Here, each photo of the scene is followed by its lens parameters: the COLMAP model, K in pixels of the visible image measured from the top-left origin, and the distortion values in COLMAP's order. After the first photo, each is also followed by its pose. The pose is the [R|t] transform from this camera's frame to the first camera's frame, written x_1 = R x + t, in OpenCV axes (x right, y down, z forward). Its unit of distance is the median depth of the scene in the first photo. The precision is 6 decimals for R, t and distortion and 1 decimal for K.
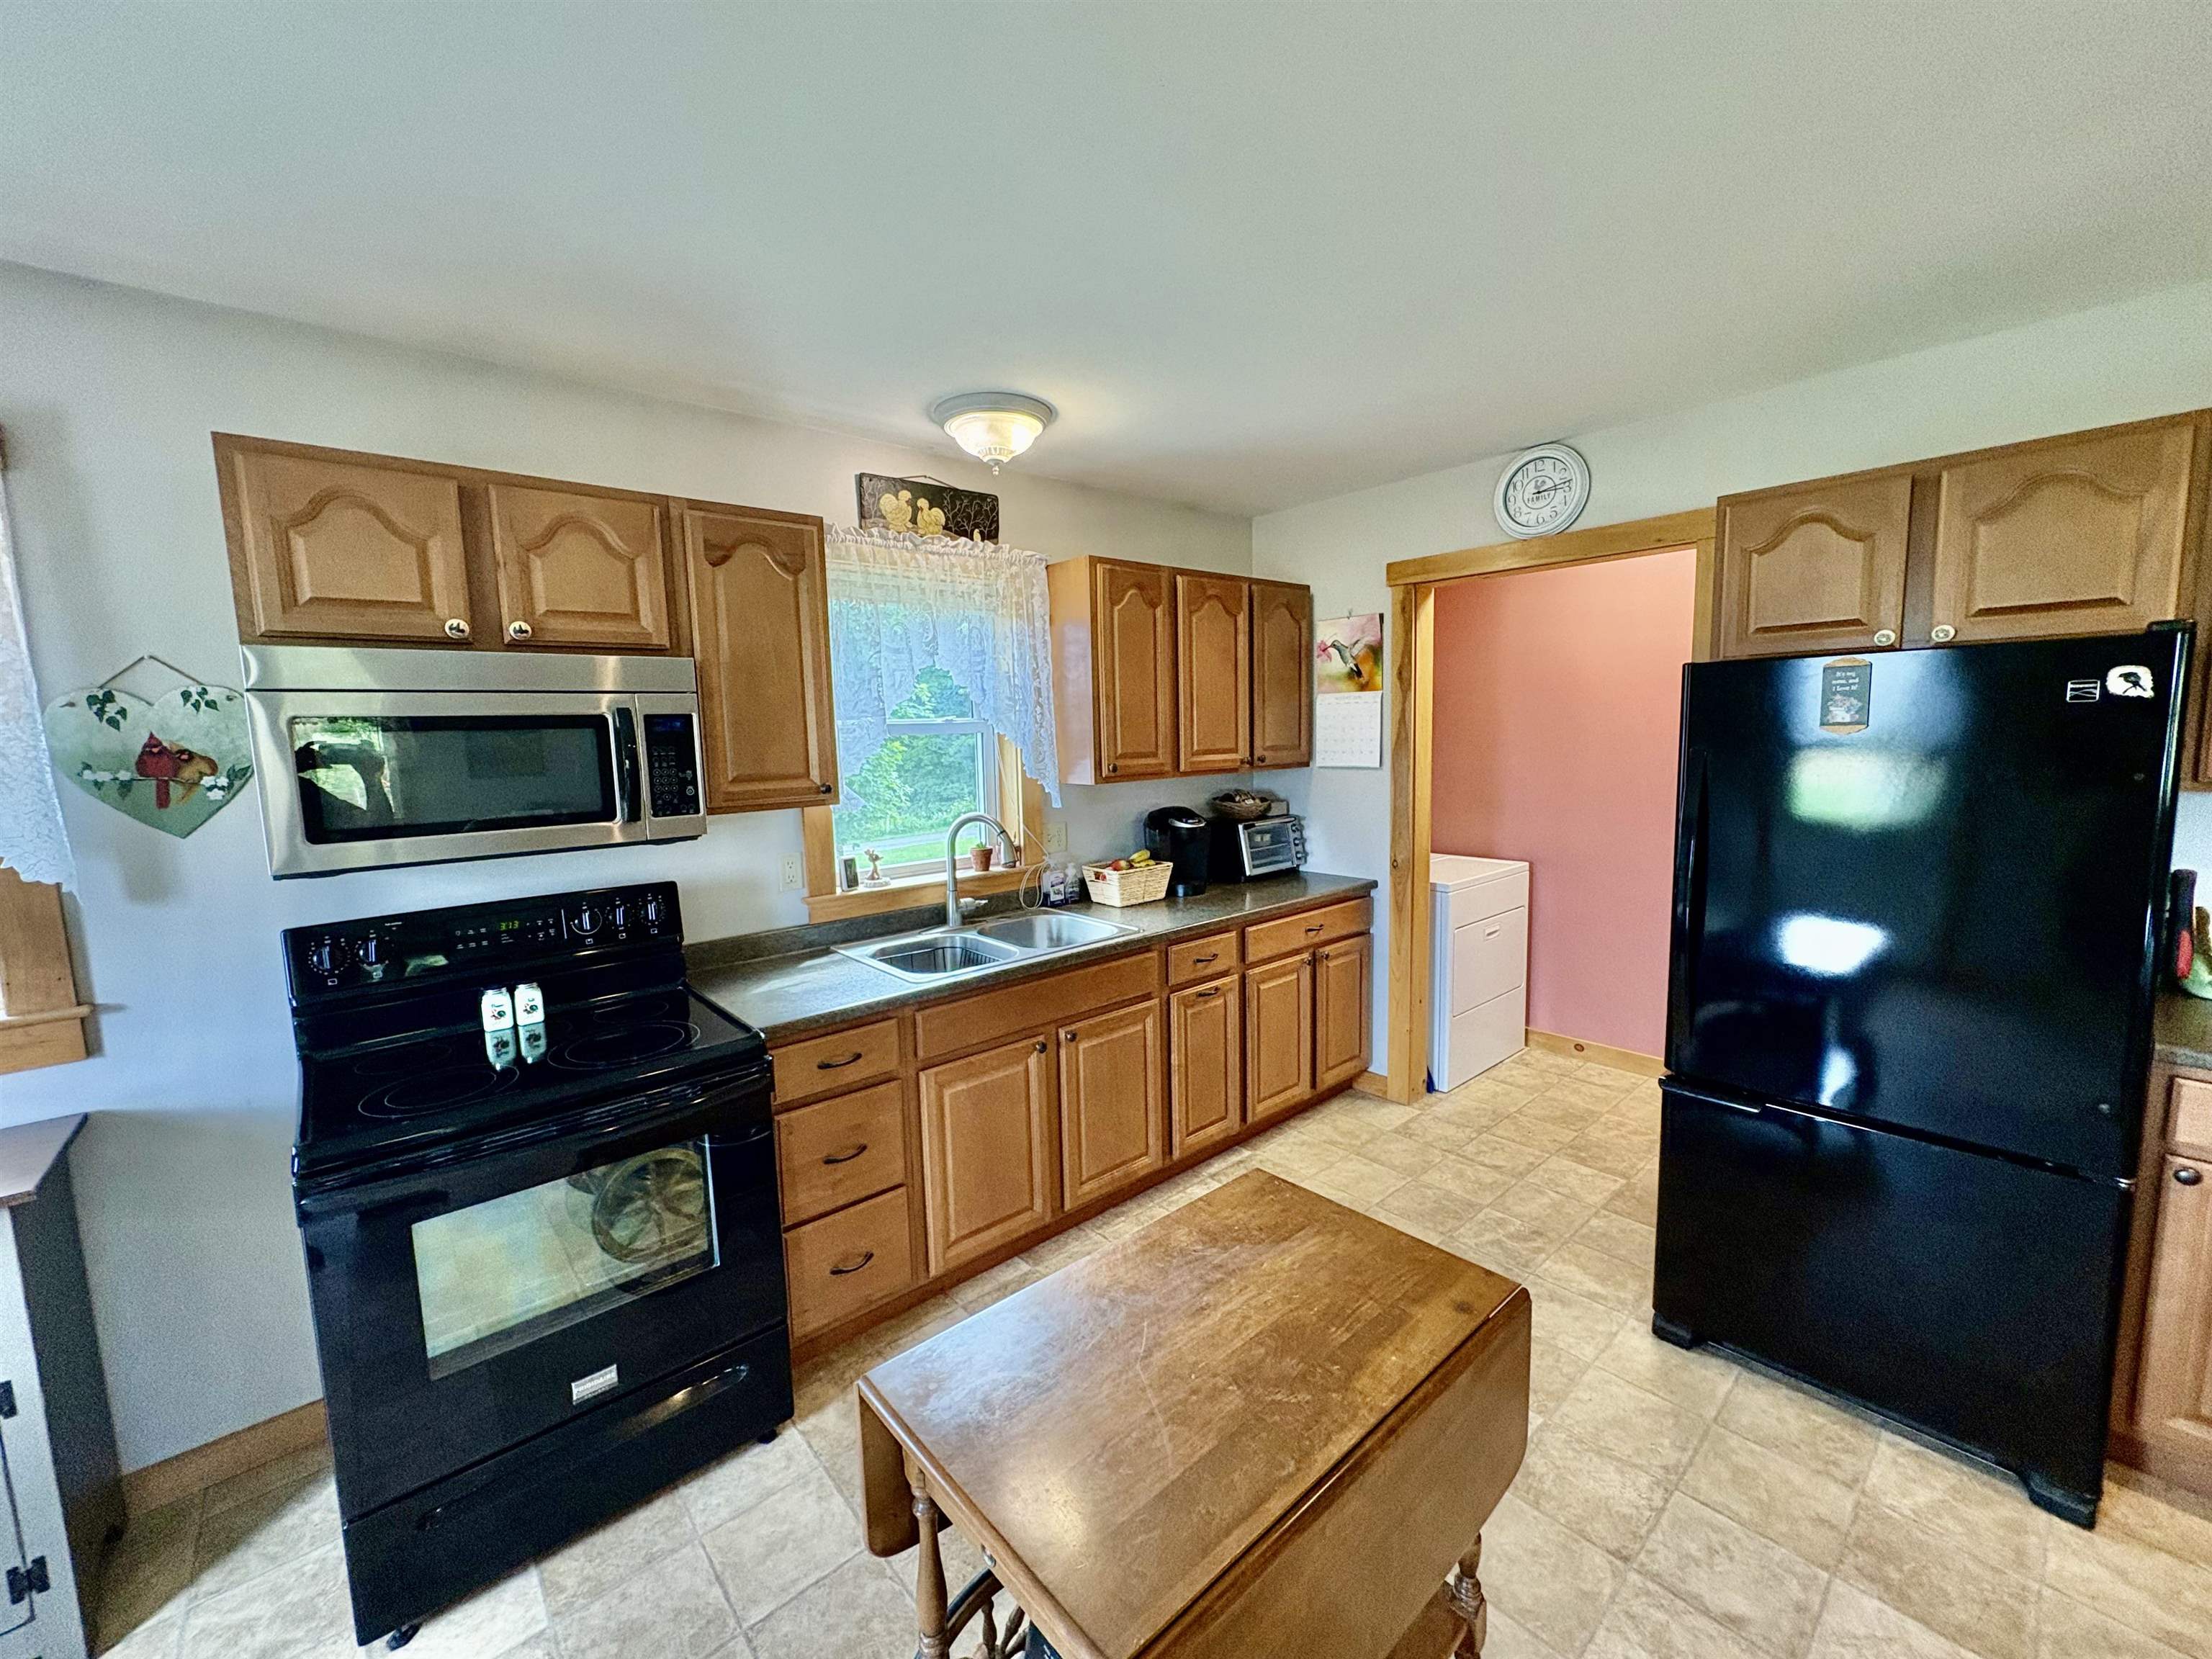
lens RADIAL K [[880.2, 0, 1106.4], [0, 880.2, 830.2], [0, 0, 1]] dist [0.001171, -0.000129]
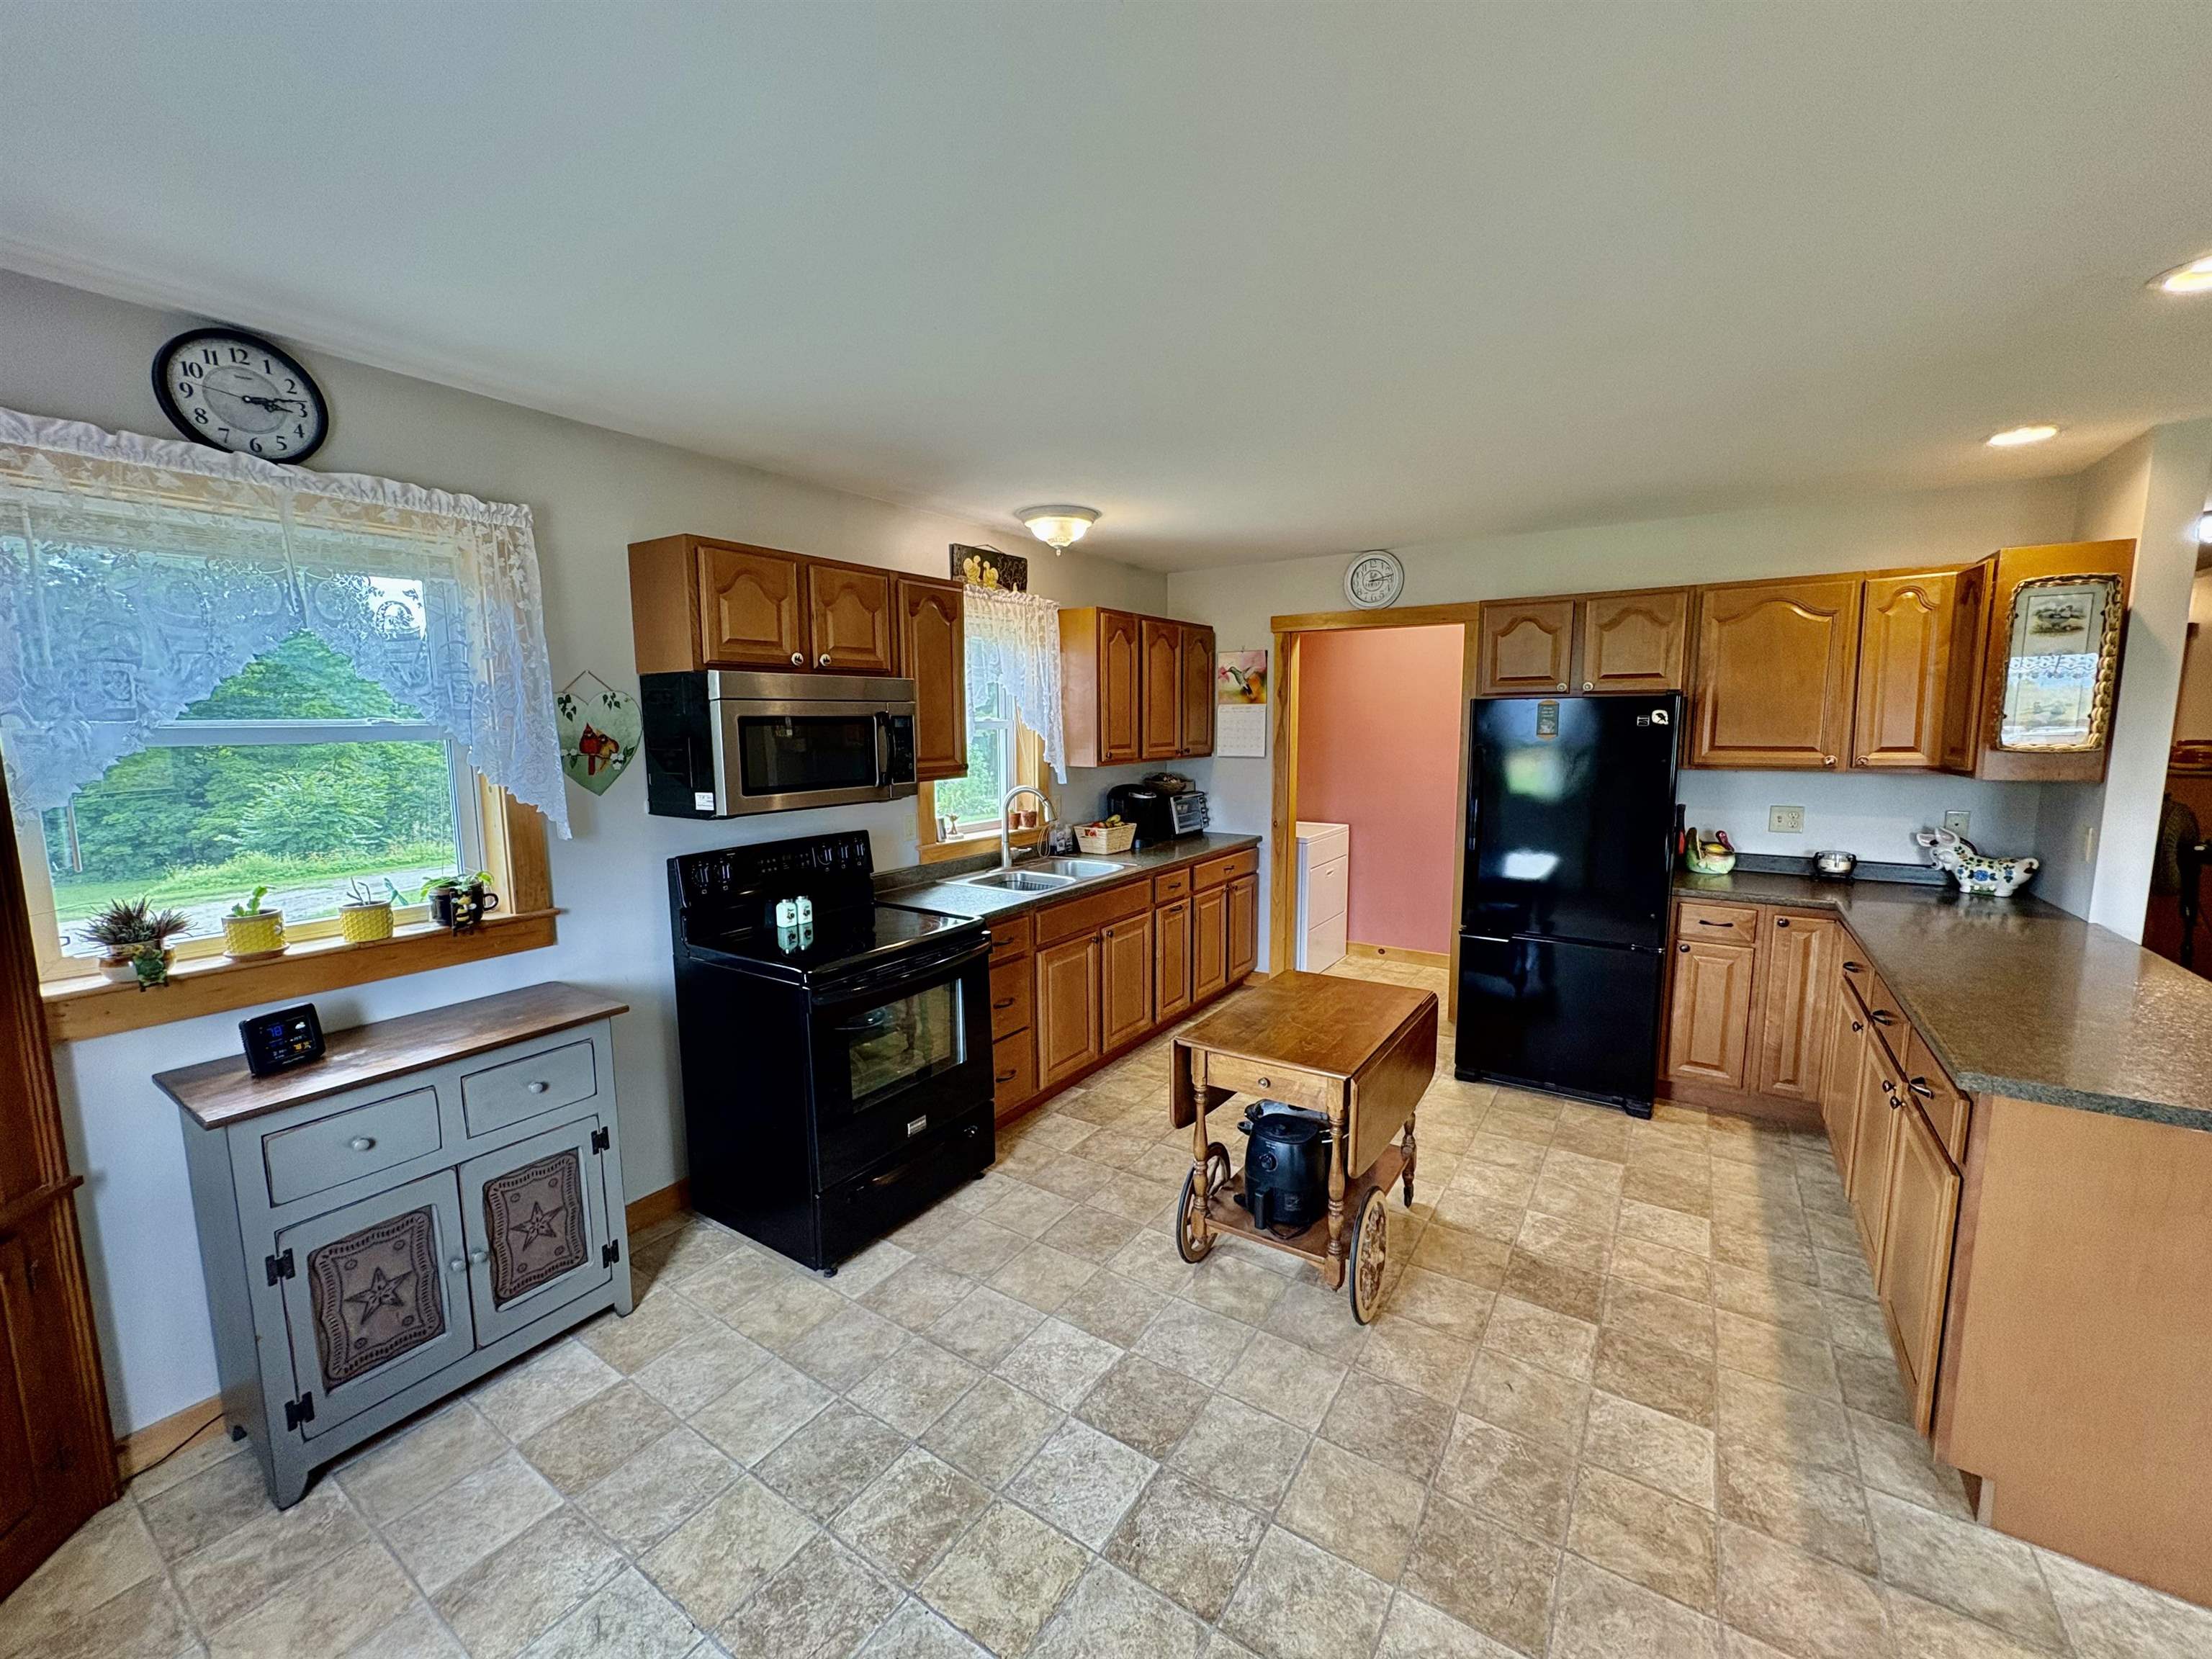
lens RADIAL K [[880.2, 0, 1106.7], [0, 880.2, 830.2], [0, 0, 1]] dist [0.001171, -0.000129]
pose [[0.965099, -0.013939, 0.261515, -0.488690], [0.012149, 0.999890, 0.008462, 0.050840], [-0.261604, -0.004990, 0.965162, -0.497152]]
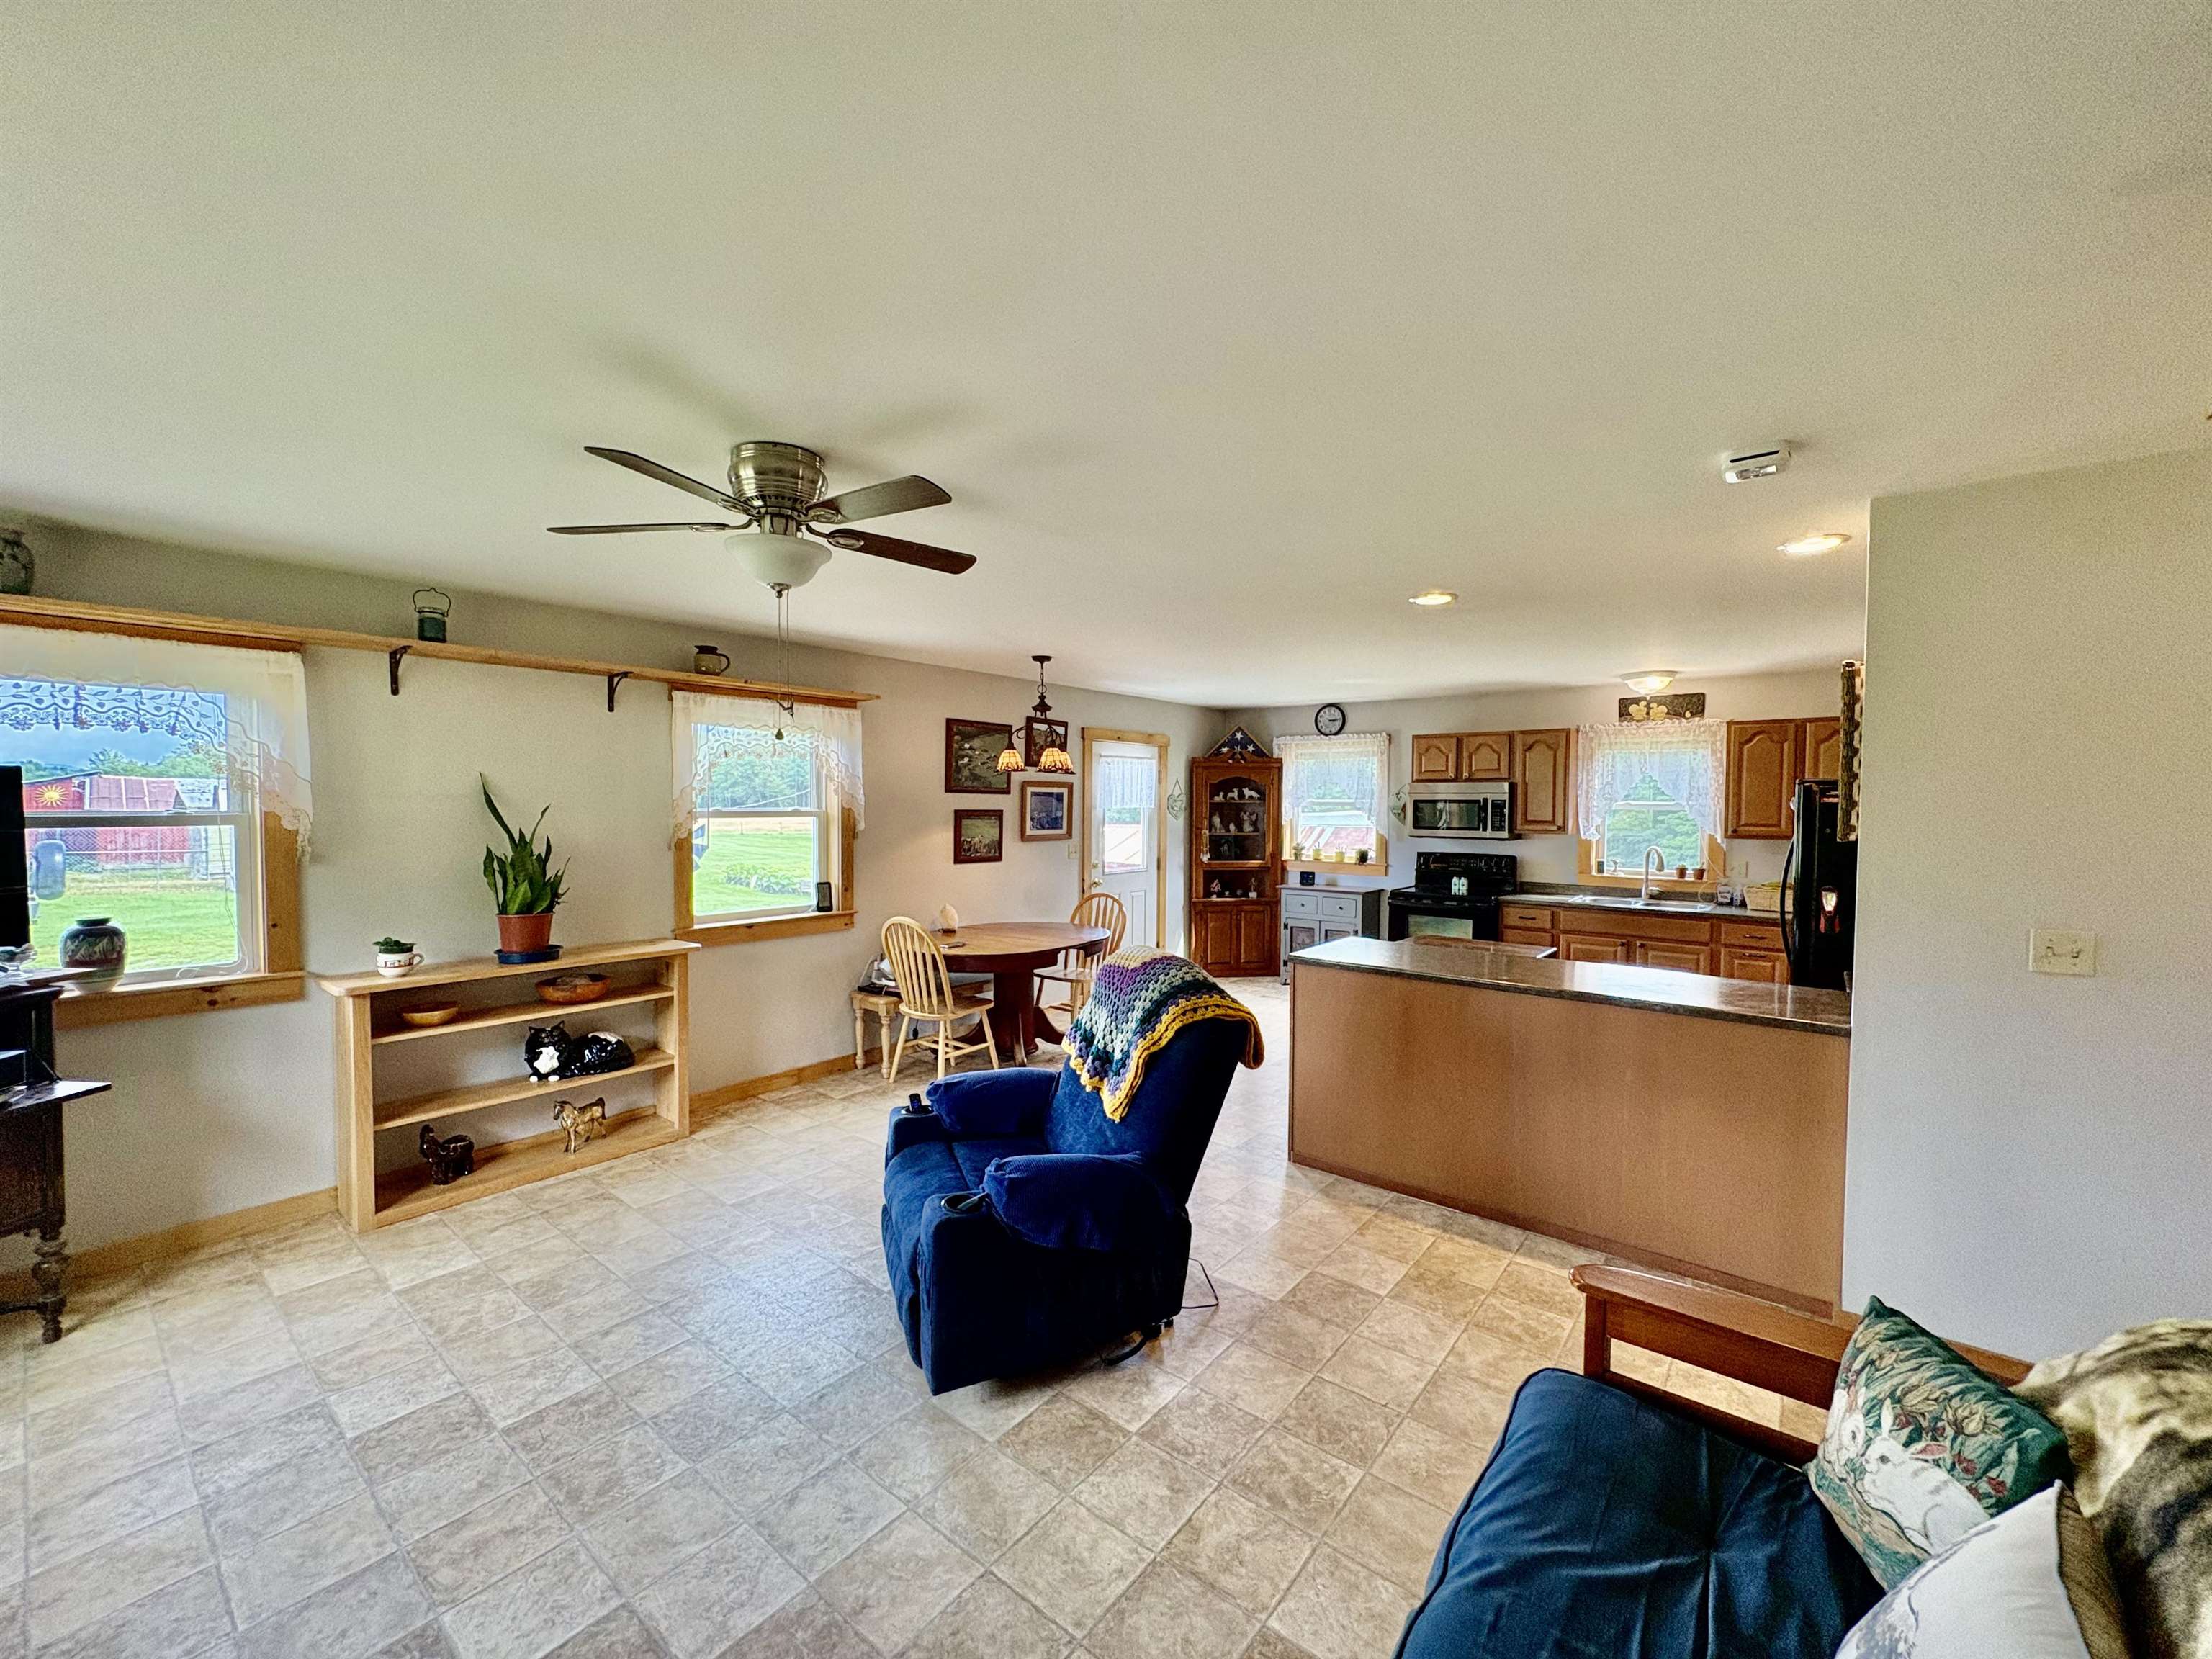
lens RADIAL K [[880.2, 0, 1105.6], [0, 880.2, 831.8], [0, 0, 1]] dist [0.001171, -0.000129]
pose [[0.170444, 0.060480, -0.983510, 2.152838], [-0.124291, 0.991462, 0.039429, 0.032712], [0.977497, 0.115521, 0.176506, -0.855132]]
